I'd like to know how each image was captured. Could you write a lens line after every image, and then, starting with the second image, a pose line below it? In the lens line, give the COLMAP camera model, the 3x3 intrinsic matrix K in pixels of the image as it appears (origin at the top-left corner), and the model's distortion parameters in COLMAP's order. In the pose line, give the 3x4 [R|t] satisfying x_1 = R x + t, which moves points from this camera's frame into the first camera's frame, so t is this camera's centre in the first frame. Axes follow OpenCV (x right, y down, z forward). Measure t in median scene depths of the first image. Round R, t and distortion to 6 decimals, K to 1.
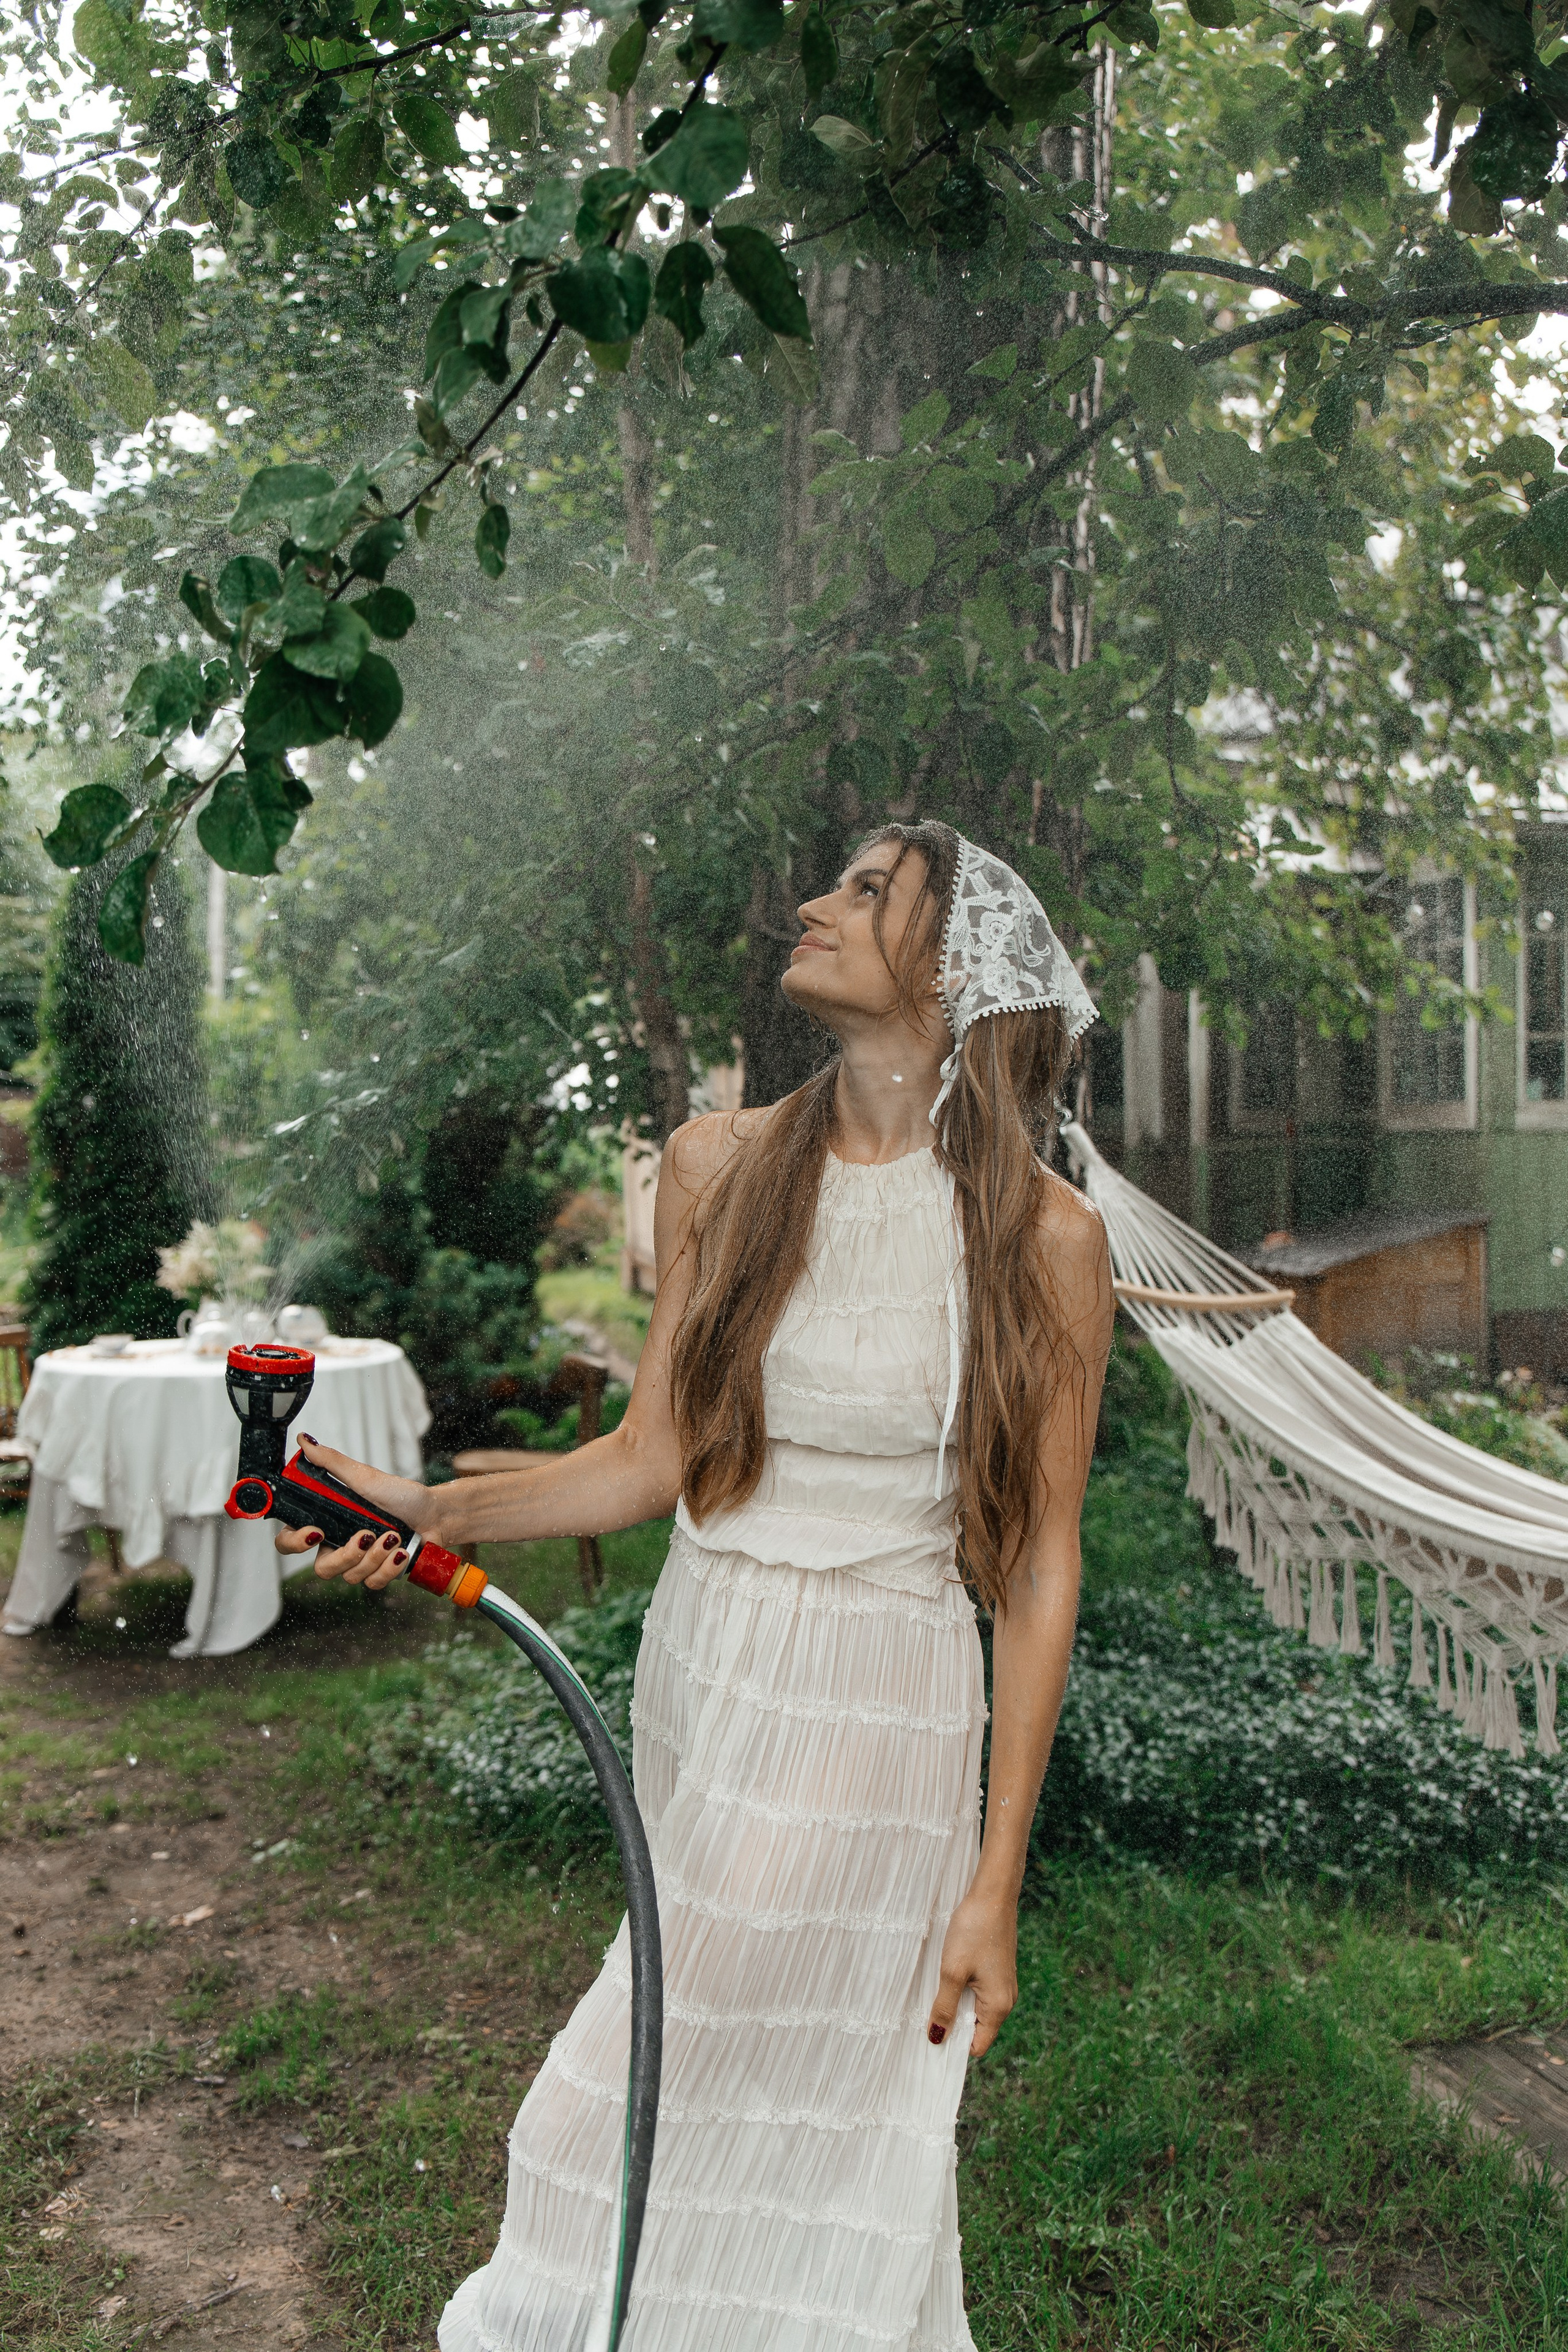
lens RADIAL K [[1983.5, 0, 774.4], [0, 1983.5, 1184.7], [0, 0, 1]] dist [-0.000414, -0.040391]
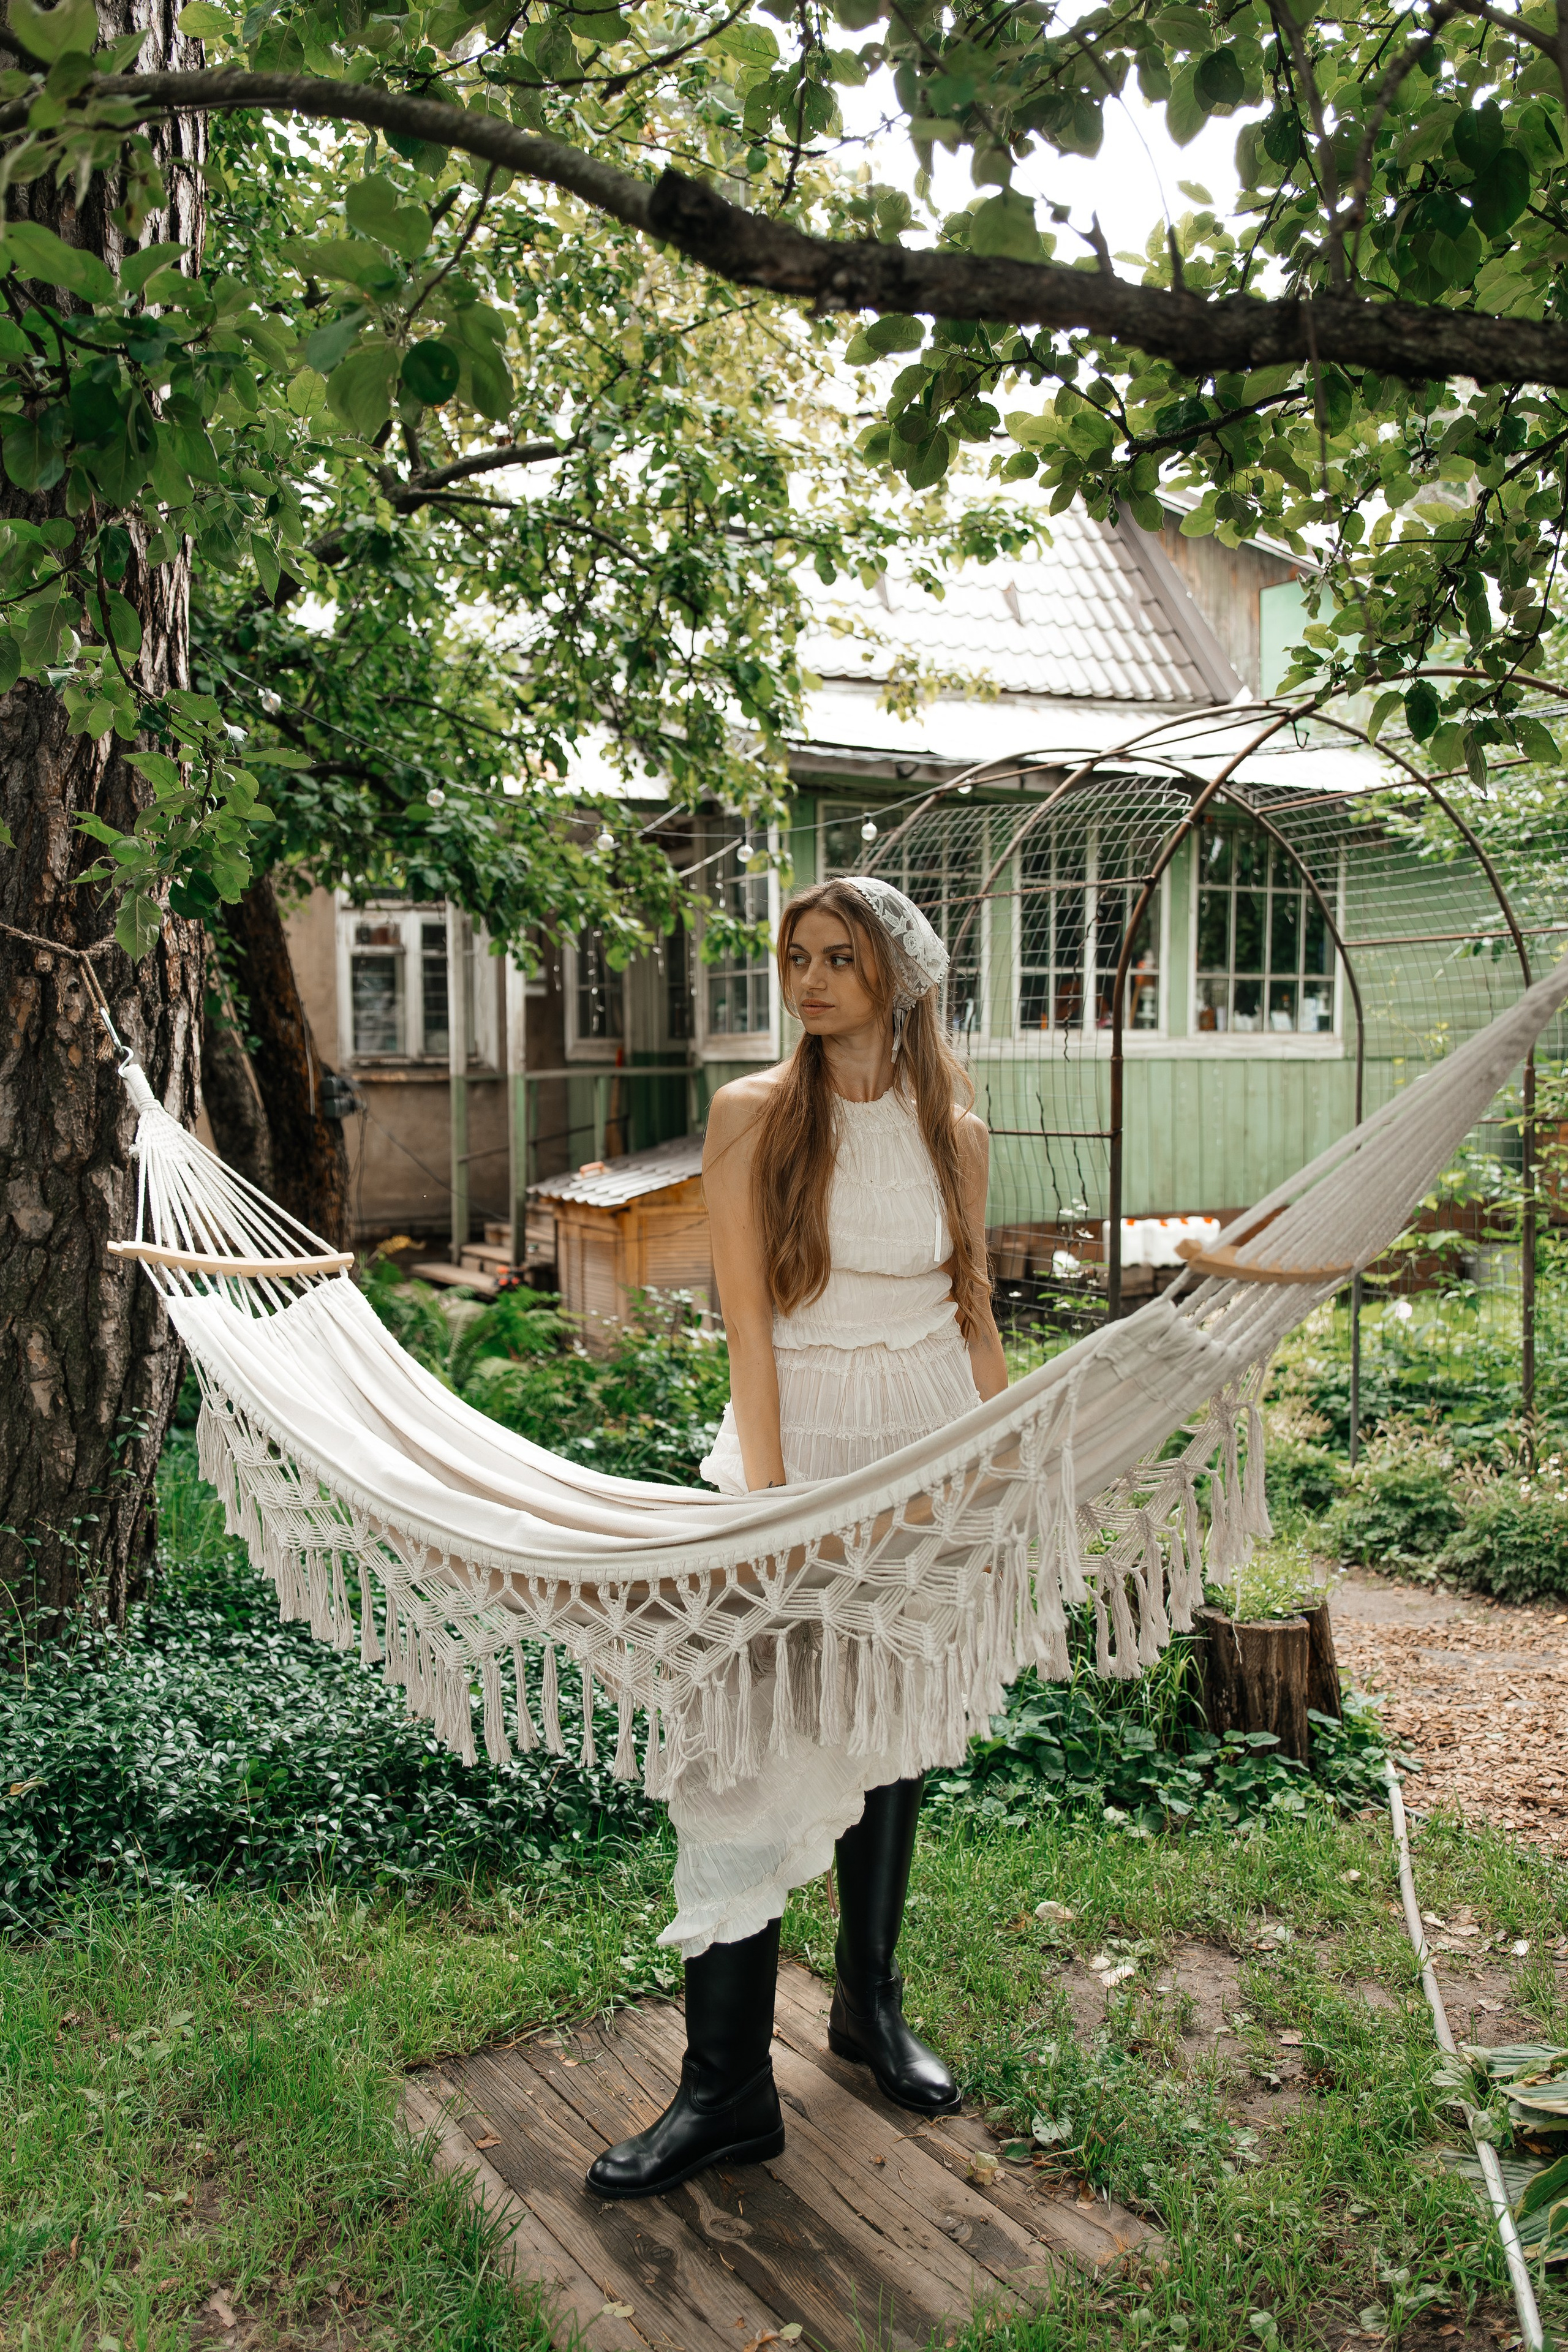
lens RADIAL K [[1991.6, 0, 782.1], [0, 1991.6, 1169.1], [0, 0, 1]] dist [0.007285, -0.029308]
pose [[0.958970, -0.011167, 0.283288, 0.176098], [0.002169, 0.999484, 0.032057, -0.011520], [-0.283499, -0.030127, 0.958499, 0.052743]]
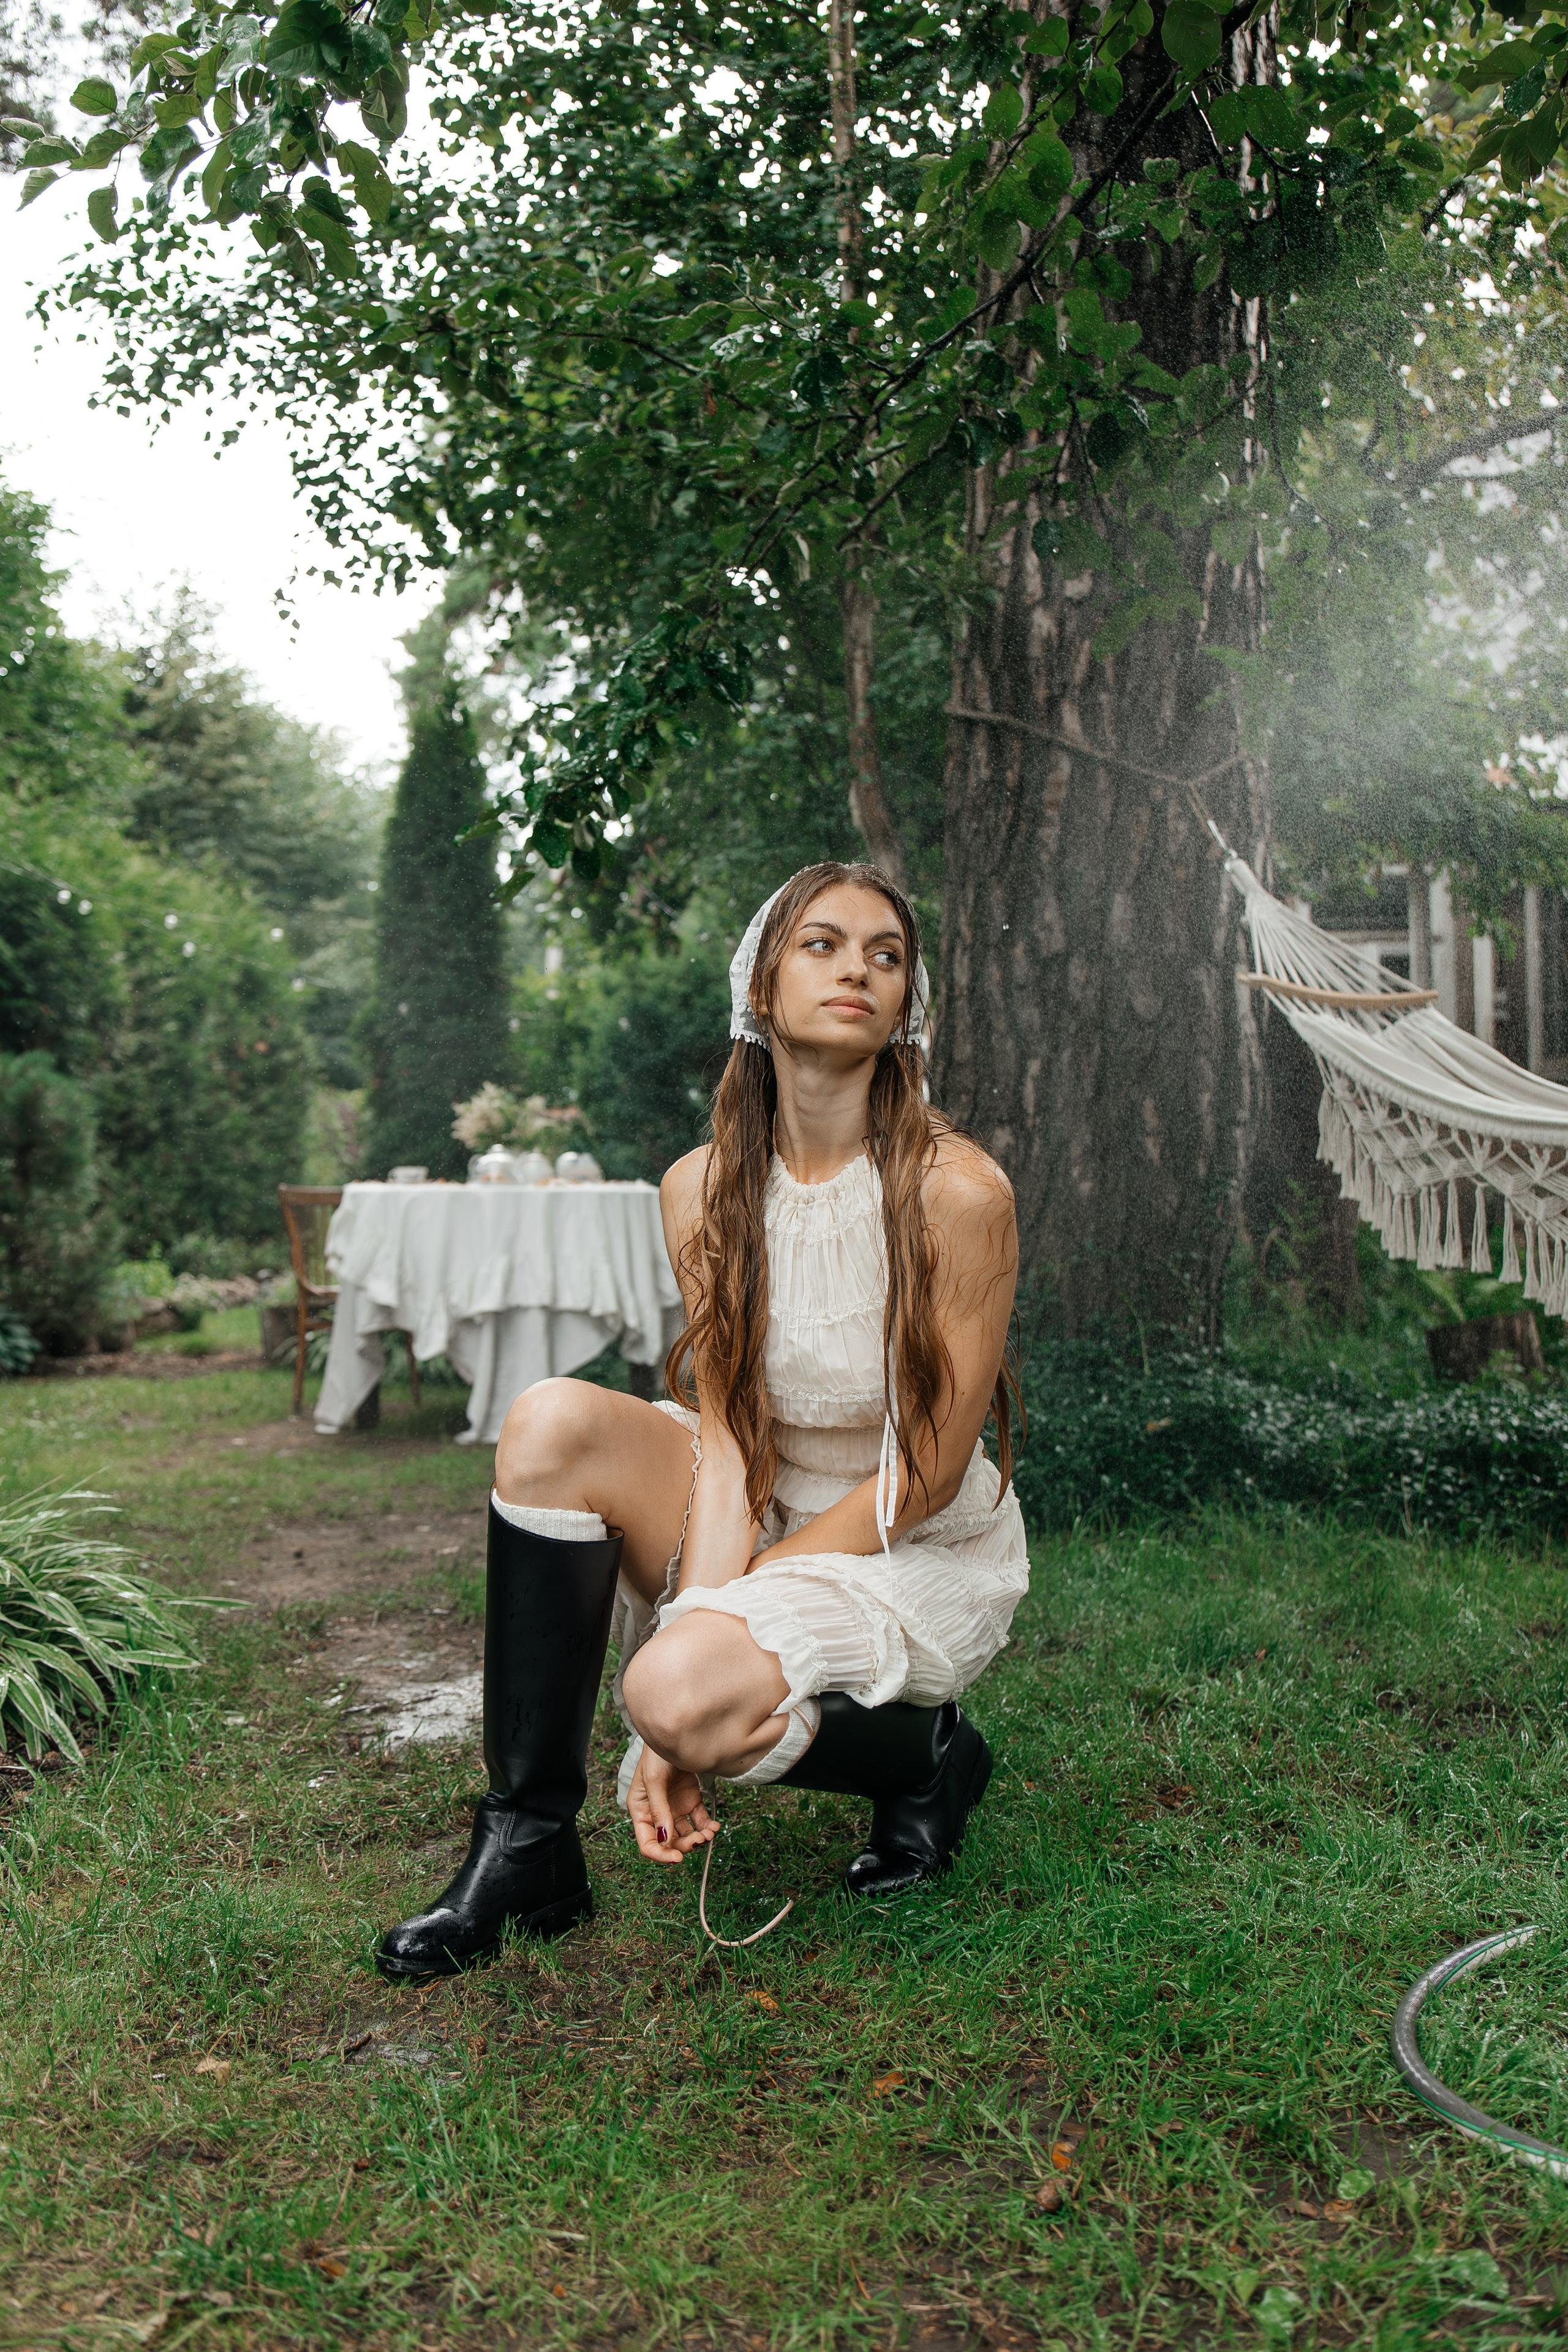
lens RADIAL K [[1991.6, 0, 782.1], [0, 1991.6, 1169.1], [0, 0, 1]] dist [0.007285, -0.029308]
pose [[0.986983, -0.004969, -0.160745, 0.080115], [-0.000548, 0.999413, -0.034256, 0.175637], [0.160821, 0.033898, 0.986401, -0.105775]]
